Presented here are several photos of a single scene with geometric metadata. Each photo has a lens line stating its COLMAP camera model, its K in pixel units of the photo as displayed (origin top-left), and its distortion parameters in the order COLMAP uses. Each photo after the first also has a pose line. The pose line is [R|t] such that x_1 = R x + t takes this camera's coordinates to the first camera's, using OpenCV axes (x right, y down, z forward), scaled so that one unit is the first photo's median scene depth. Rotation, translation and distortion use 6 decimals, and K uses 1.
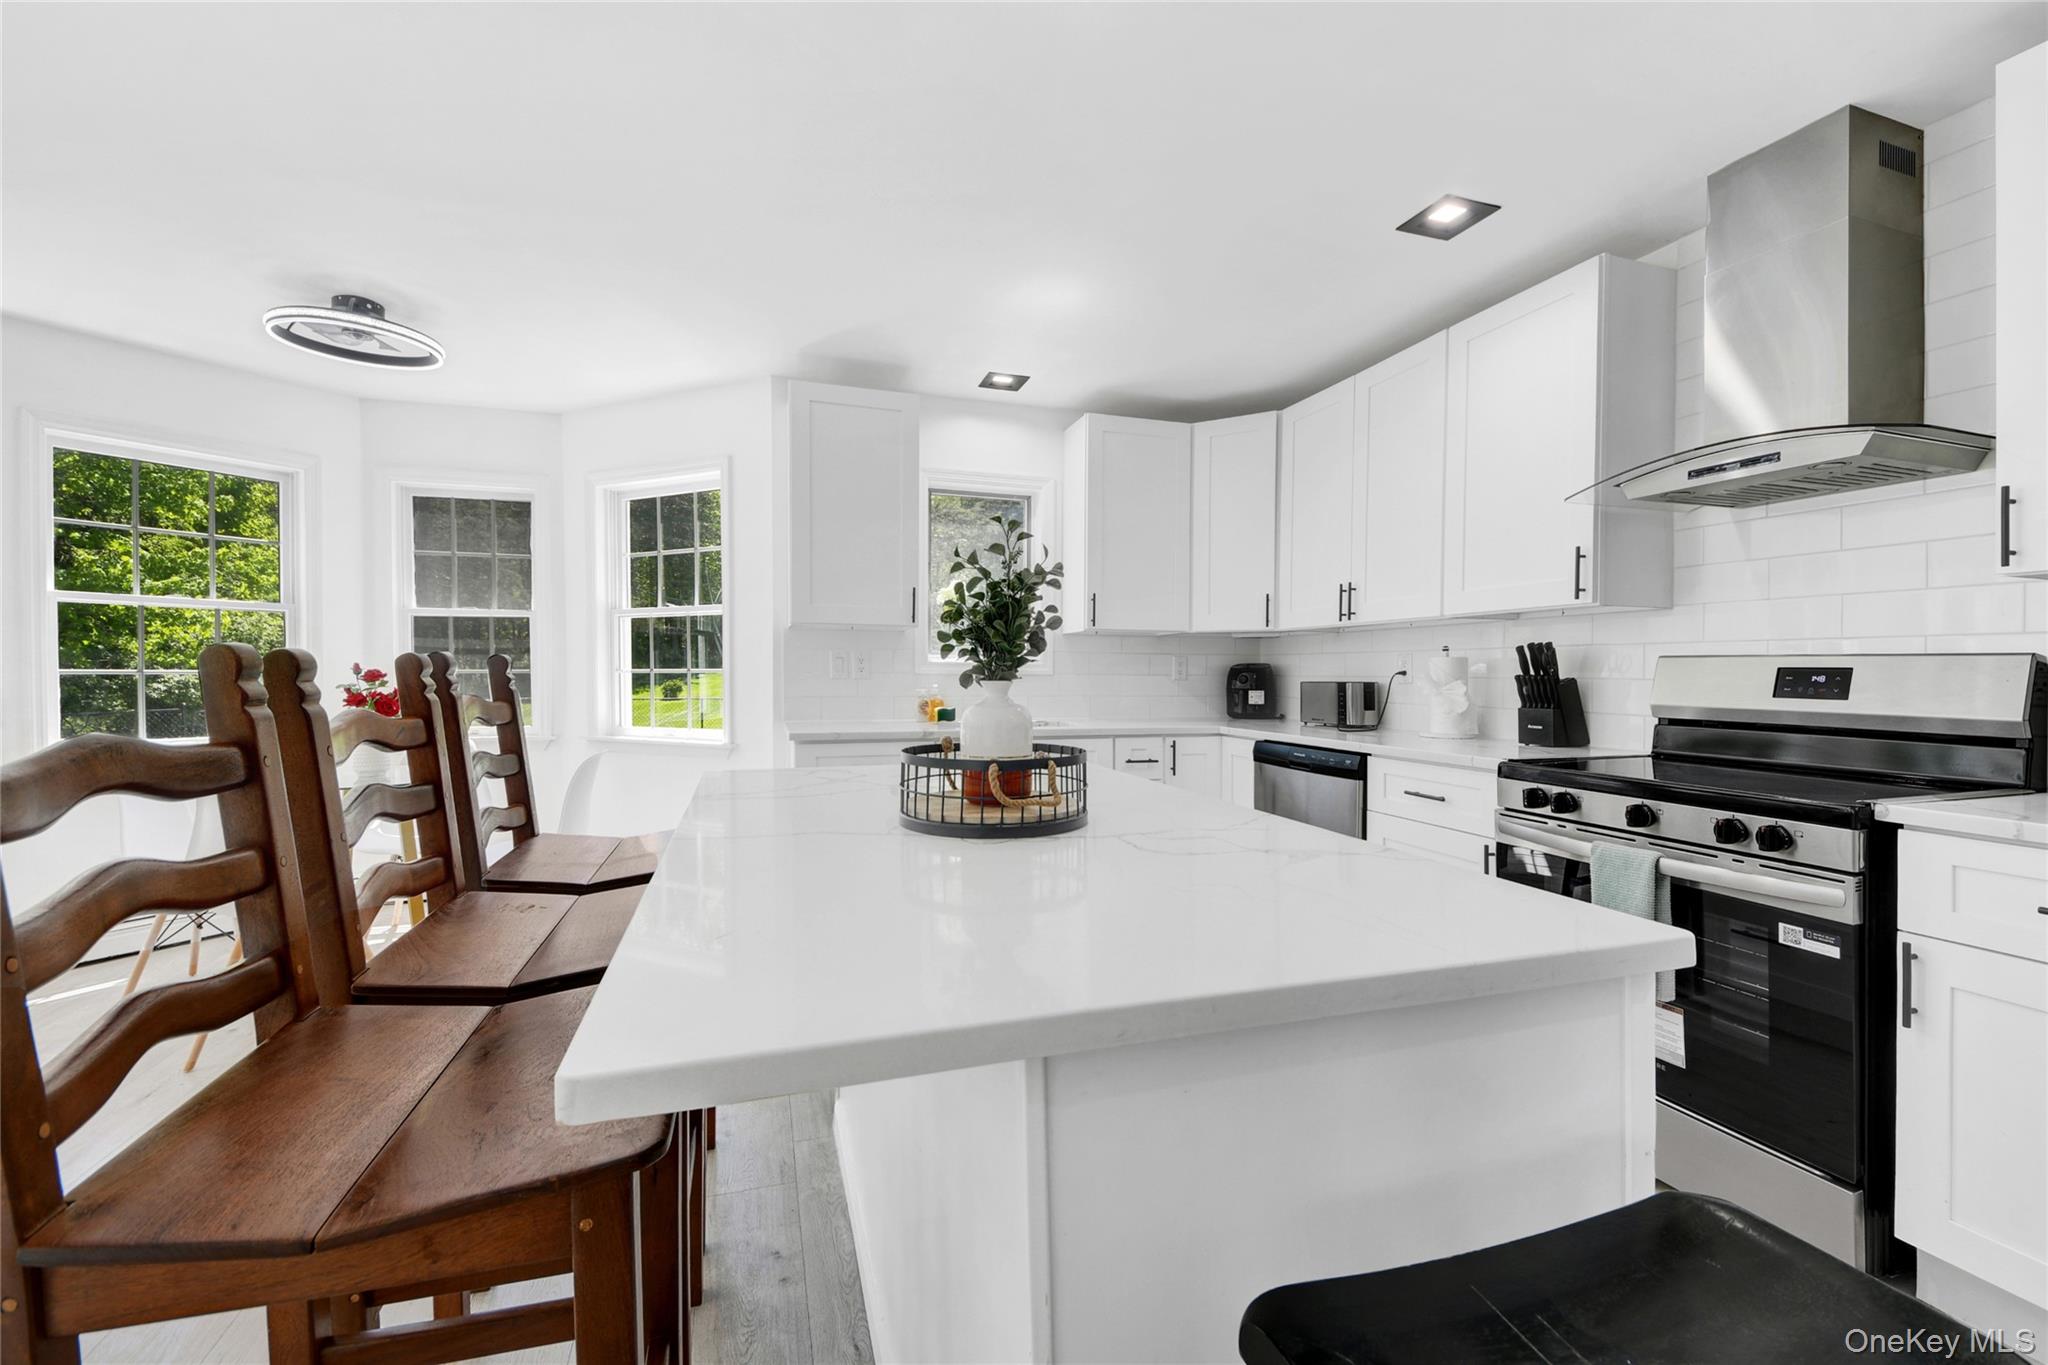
lens RADIAL K [[855.3, 0, 1011.3], [0, 855.3, 687.7], [0, 0, 1]] dist [0.031847, -0.000034]
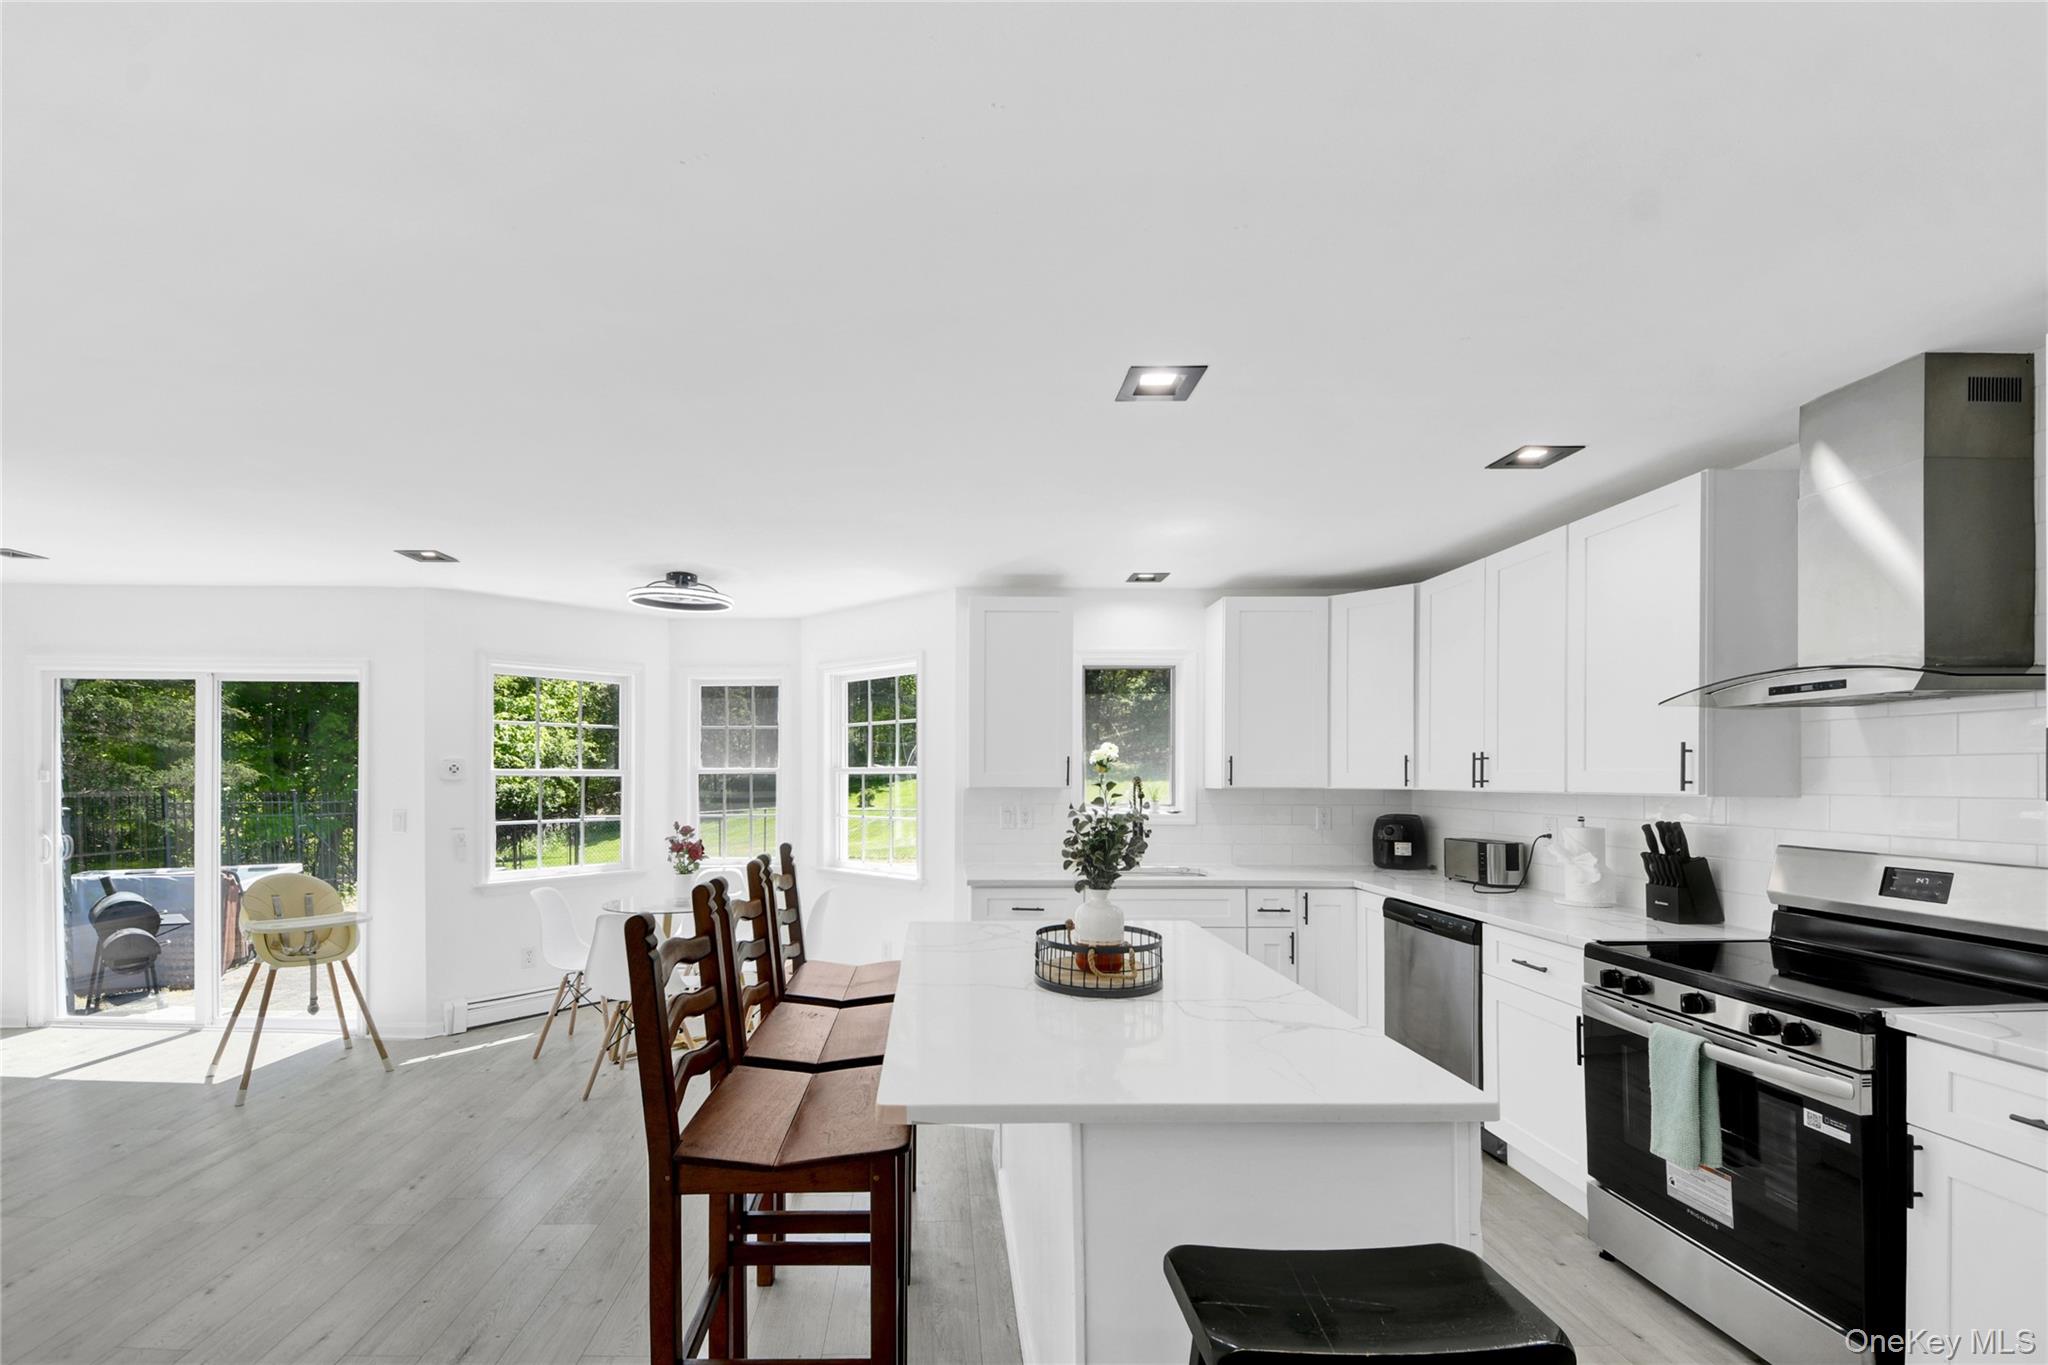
lens RADIAL K [[857.6, 0, 948.6], [0, 857.6, 779.6], [0, 0, 1]] dist [0.035999, -0.014994]
pose [[0.961249, 0.000813, -0.275680, 0.079587], [-0.004867, 0.999890, -0.014020, -0.097176], [0.275639, 0.014818, 0.961147, -0.286207]]
